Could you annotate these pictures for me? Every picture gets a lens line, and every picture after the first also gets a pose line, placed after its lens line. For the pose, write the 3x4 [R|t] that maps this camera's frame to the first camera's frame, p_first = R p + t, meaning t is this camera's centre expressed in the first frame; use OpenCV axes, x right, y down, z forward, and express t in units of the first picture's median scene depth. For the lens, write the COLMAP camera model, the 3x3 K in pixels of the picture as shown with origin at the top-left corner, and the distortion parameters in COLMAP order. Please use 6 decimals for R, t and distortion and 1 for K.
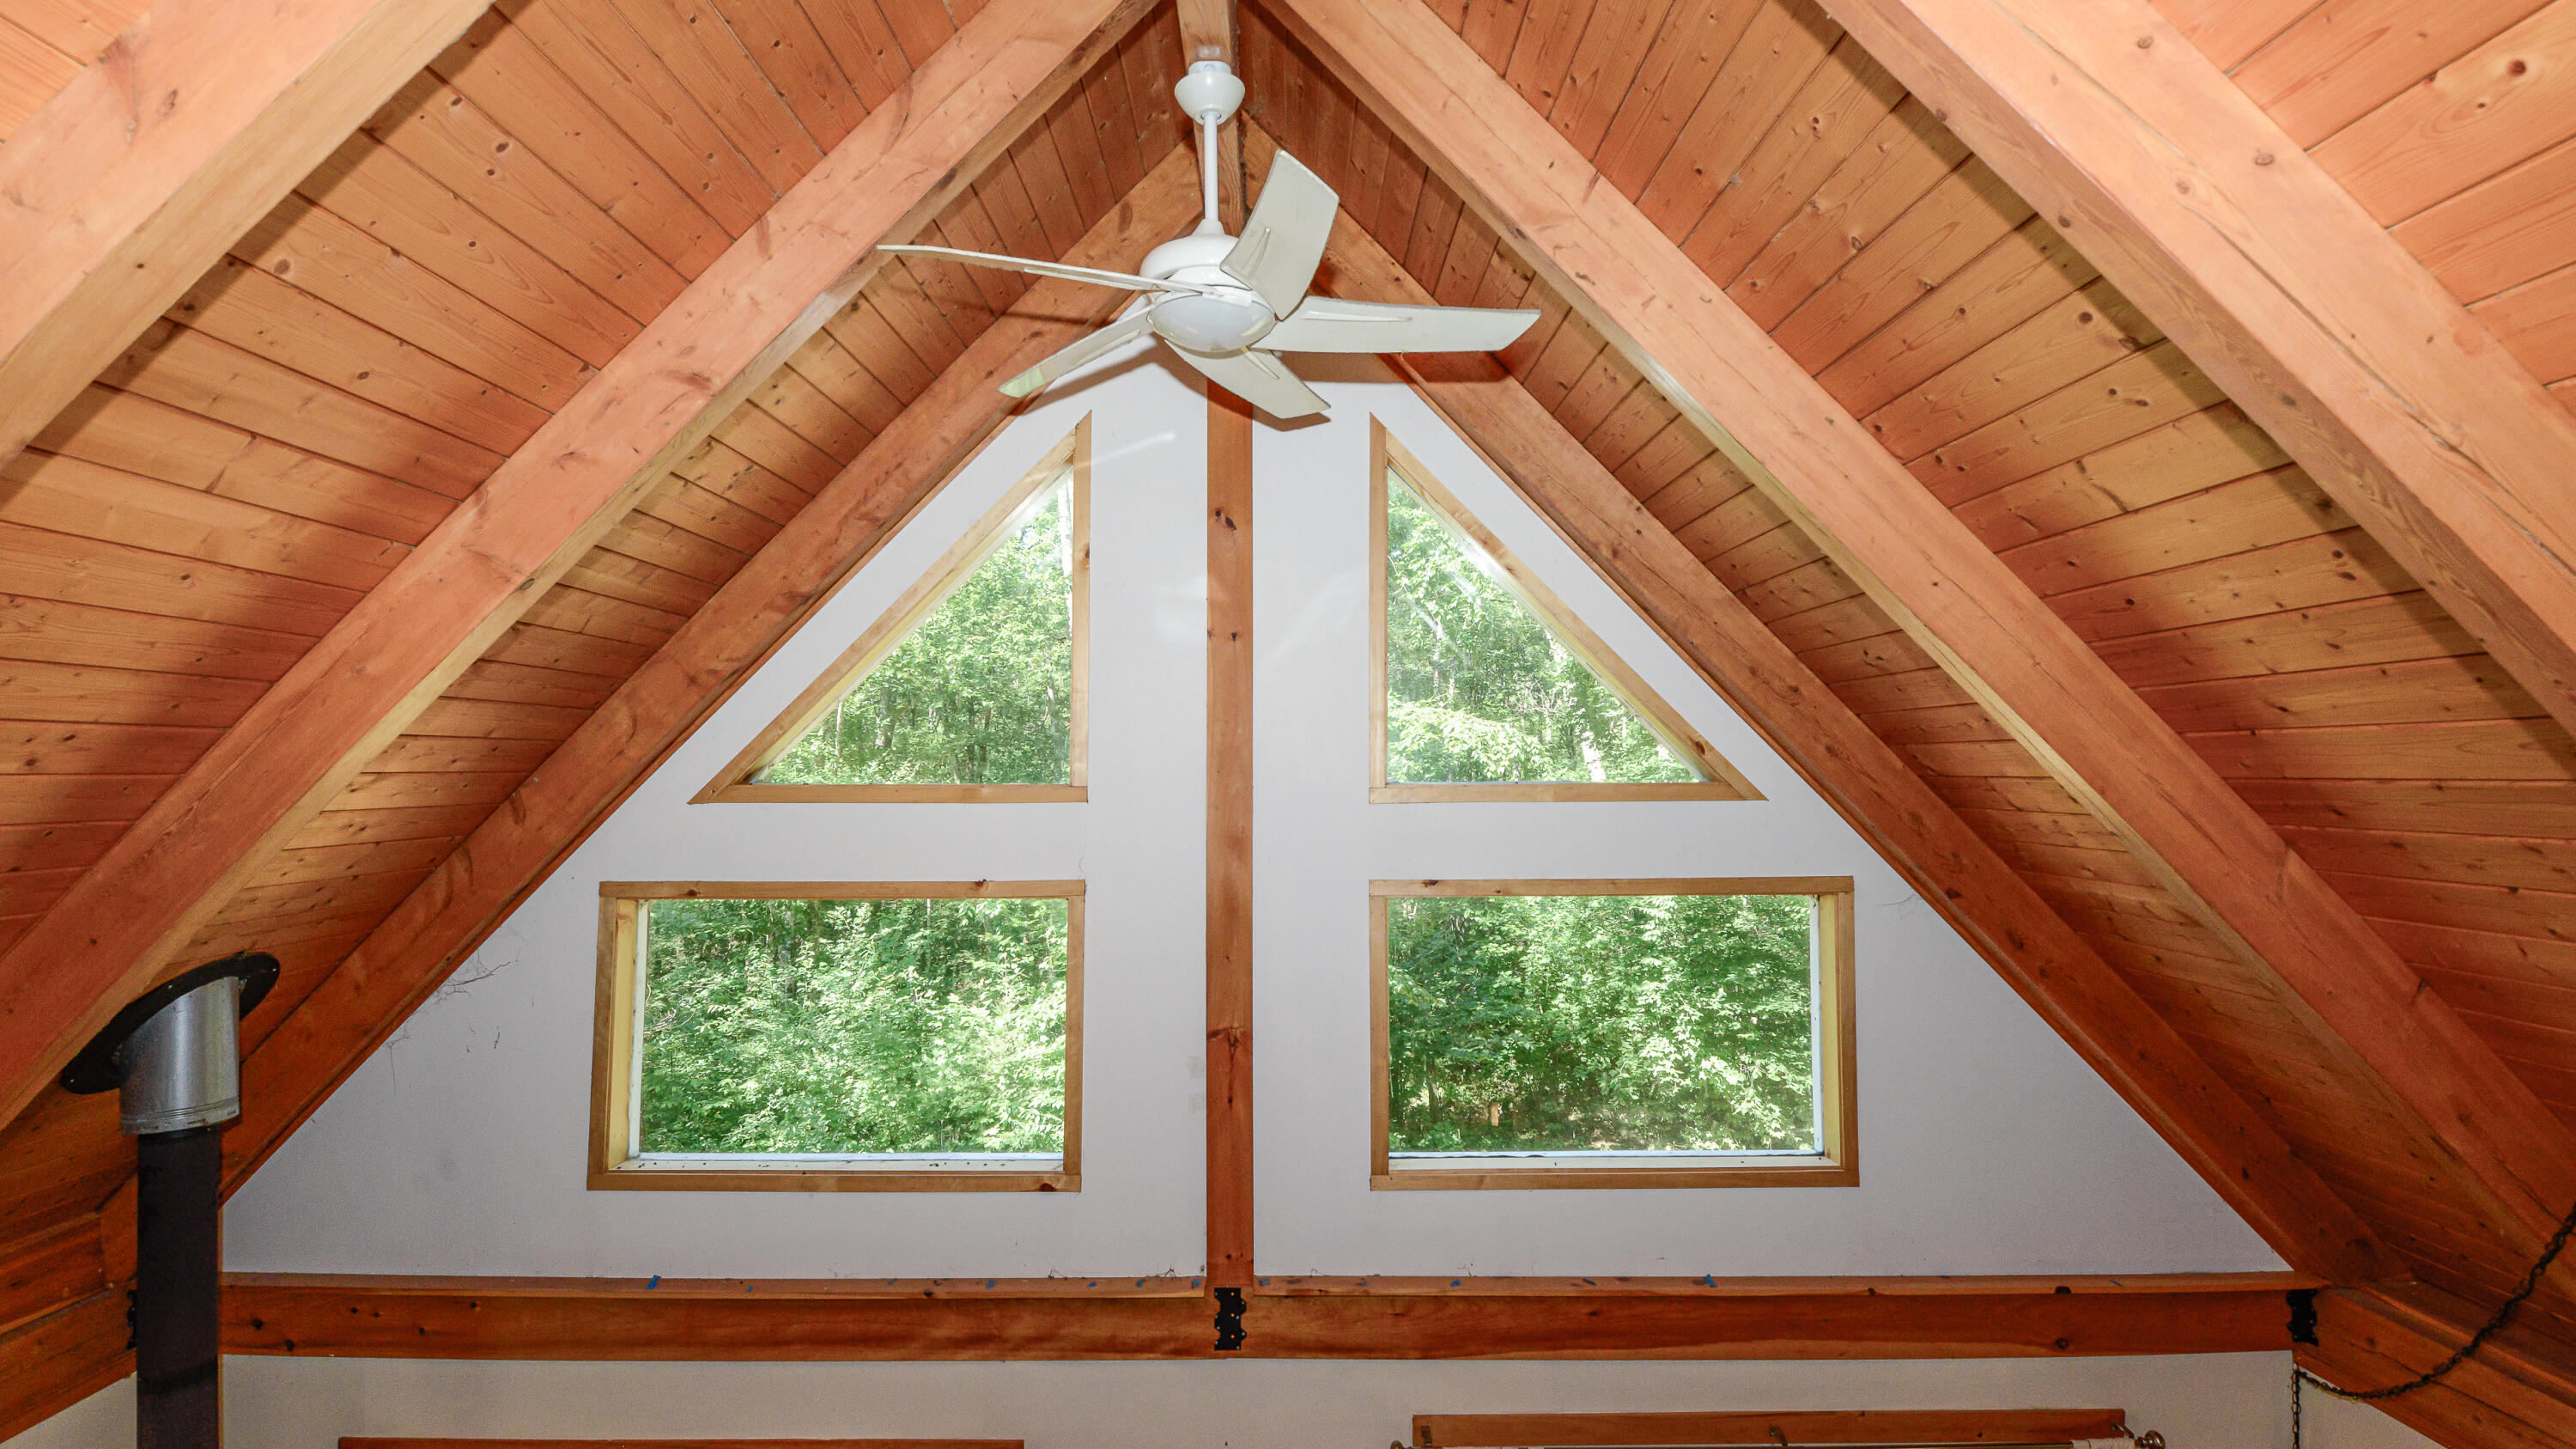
lens RADIAL K [[1132.3, 0, 1272.2], [0, 1132.3, 715.0], [0, 0, 1]] dist [-0.002130, -0.008909]
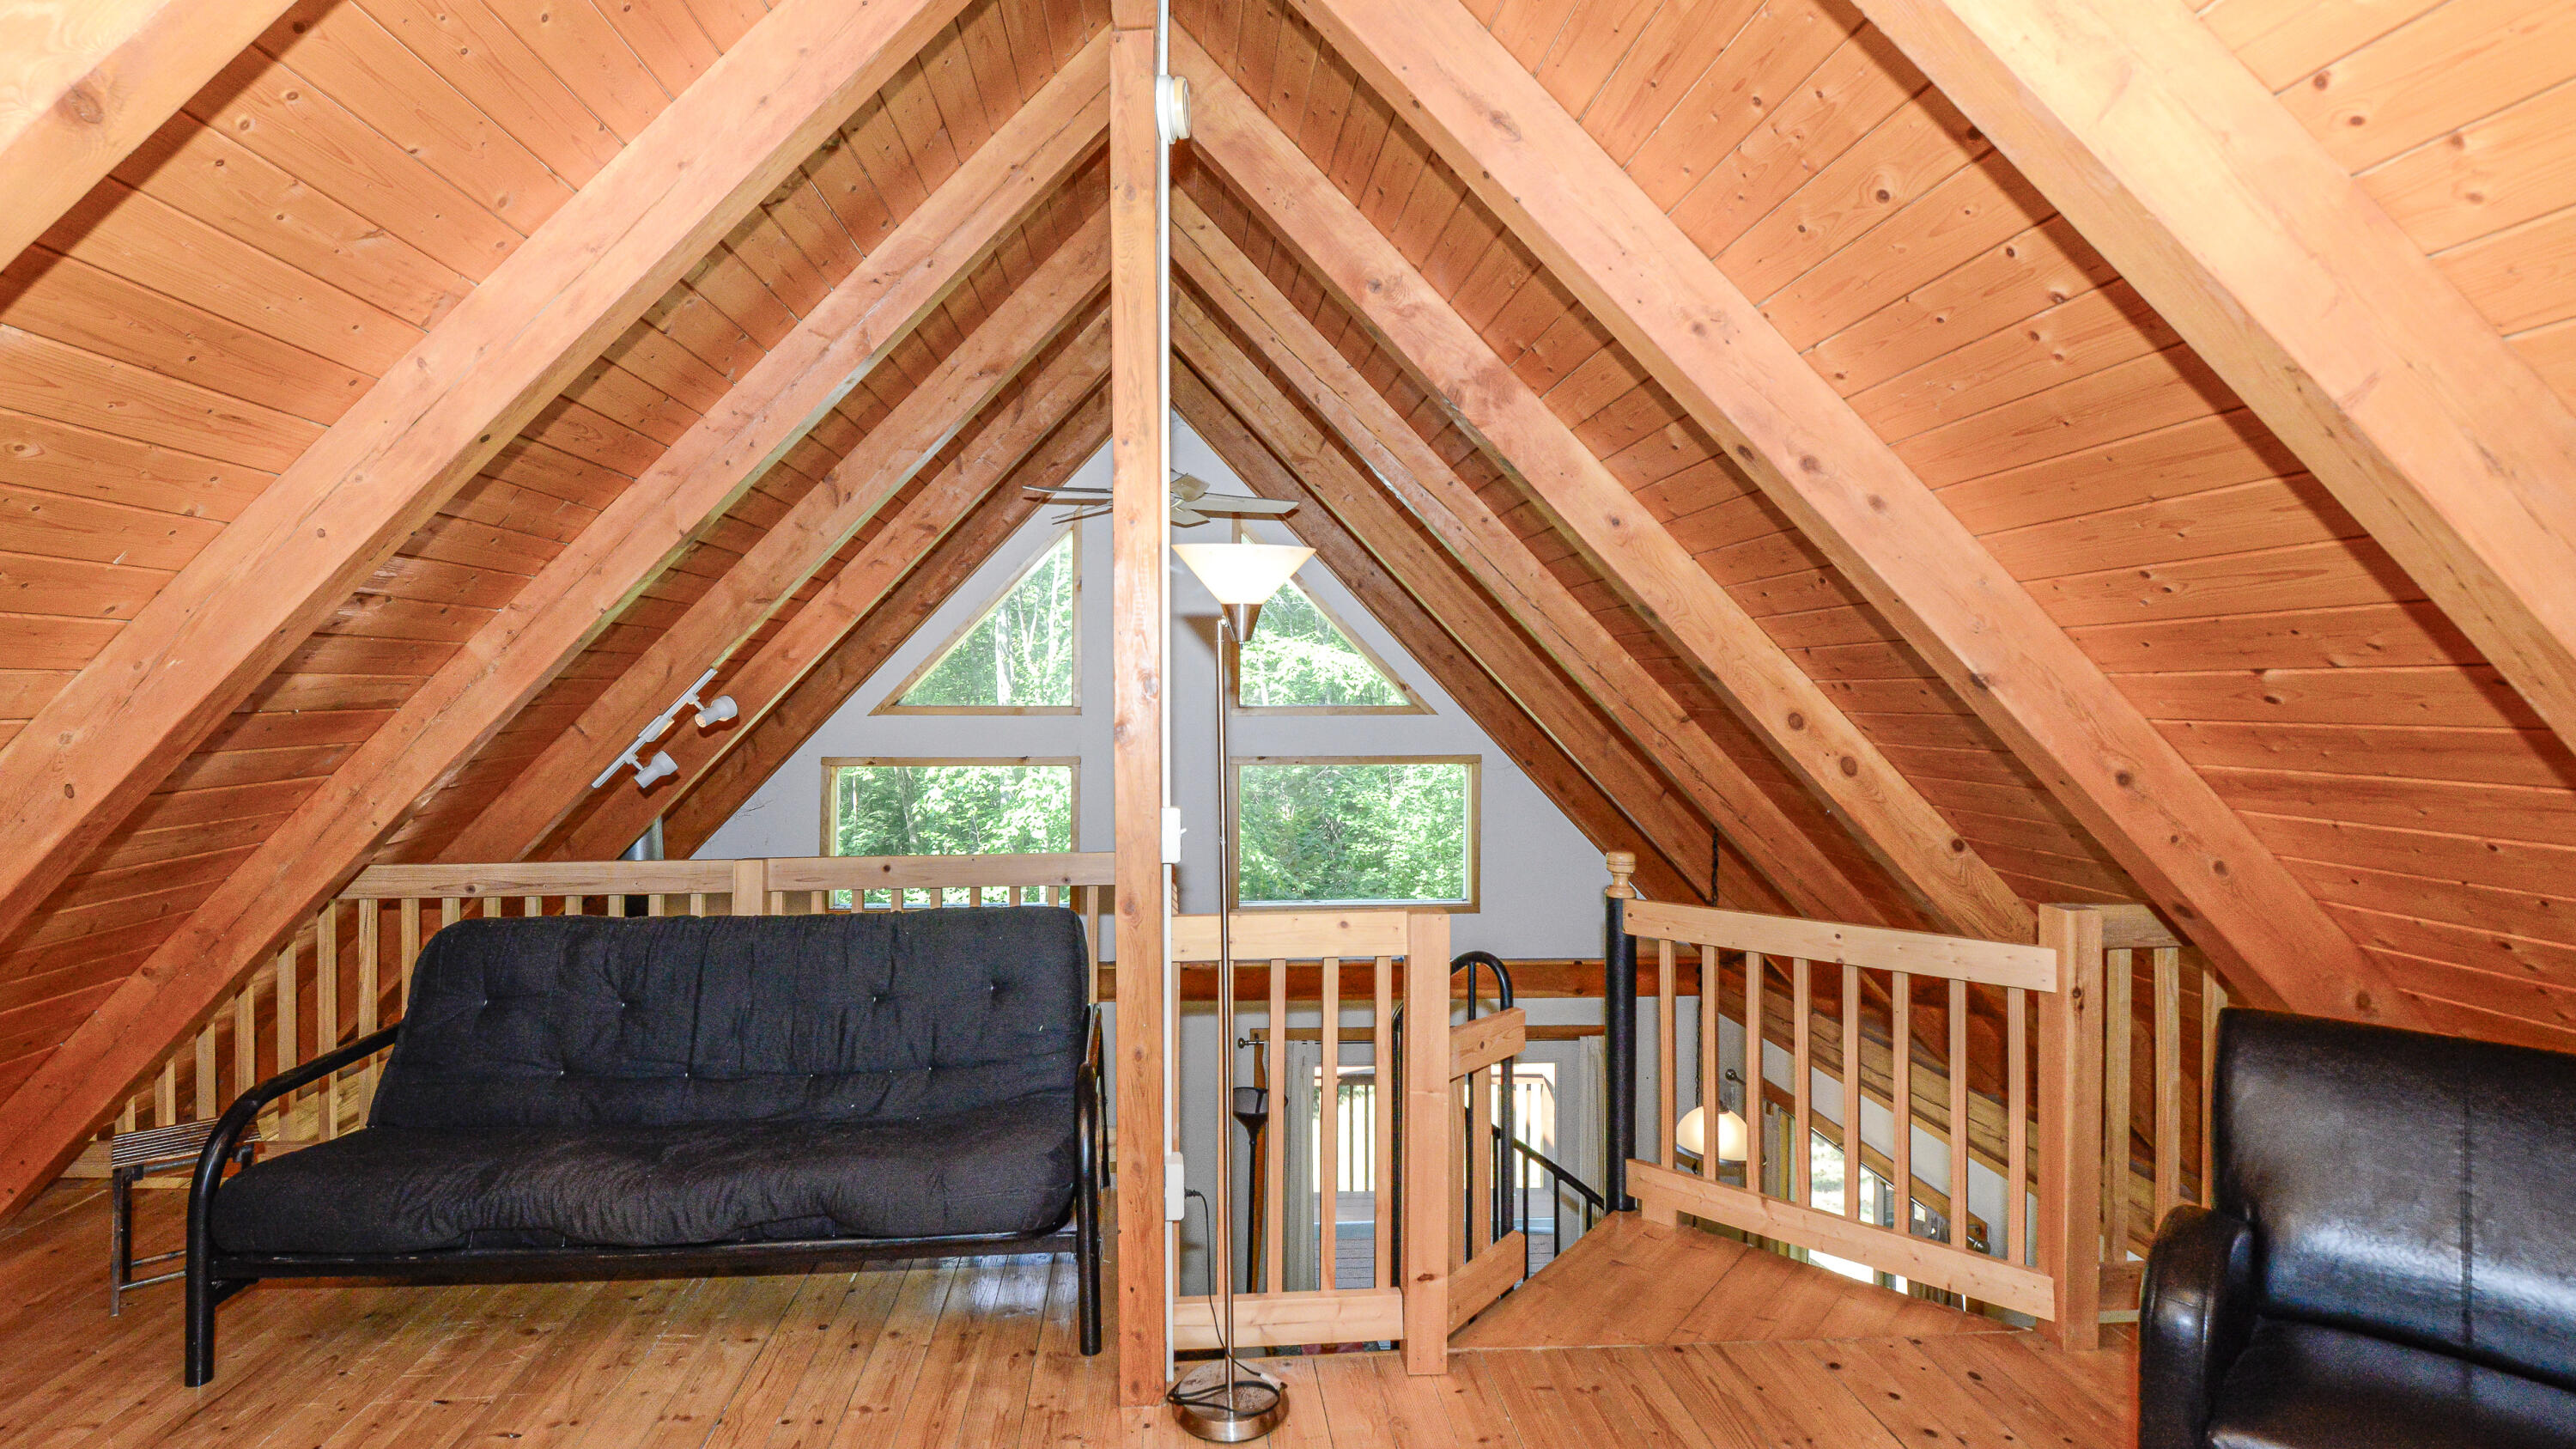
lens RADIAL K [[1193.0, 0, 1270.4], [0, 1193.0, 702.6], [0, 0, 1]] dist [0.032877, 0.000375]
pose [[0.996152, 0.003421, 0.087579, -0.024087], [-0.008532, 0.998277, 0.058055, -0.062354], [-0.087230, -0.058579, 0.994464, -1.014426]]
